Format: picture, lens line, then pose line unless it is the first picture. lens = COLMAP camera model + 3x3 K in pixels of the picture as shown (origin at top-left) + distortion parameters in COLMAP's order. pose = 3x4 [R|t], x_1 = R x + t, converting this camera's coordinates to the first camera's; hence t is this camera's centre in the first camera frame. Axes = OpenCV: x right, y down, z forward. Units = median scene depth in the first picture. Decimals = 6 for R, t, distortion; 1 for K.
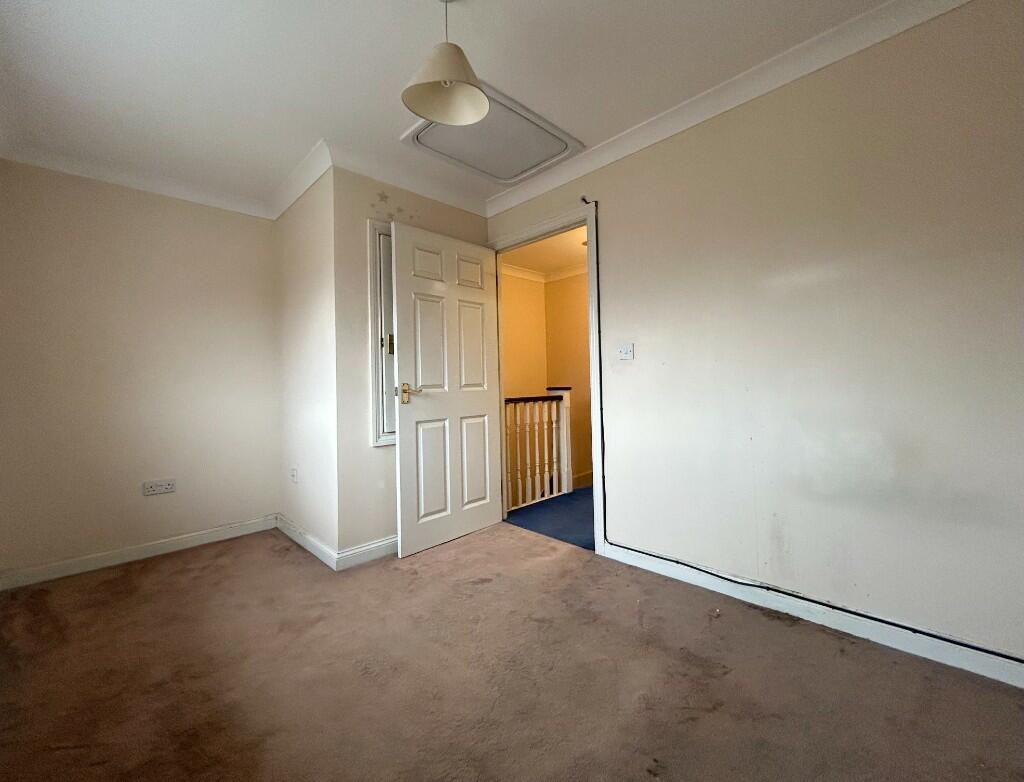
lens RADIAL K [[420.3, 0, 514.5], [0, 420.3, 380.7], [0, 0, 1]] dist [0.001933, -0.000012]
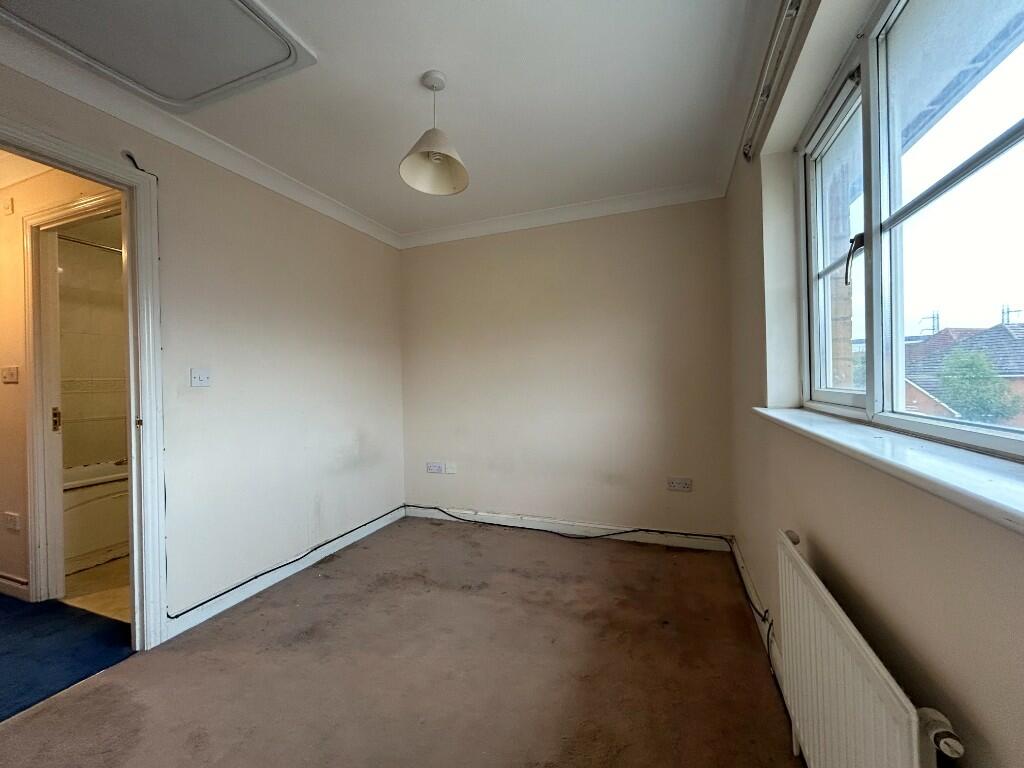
lens RADIAL K [[417.1, 0, 512.2], [0, 417.1, 386.7], [0, 0, 1]] dist [-0.002282, -0.000083]
pose [[-0.415971, 0.030693, 0.908860, -1.046923], [0.031415, 0.999319, -0.019370, -0.012747], [-0.908835, 0.020494, -0.416651, 1.022802]]
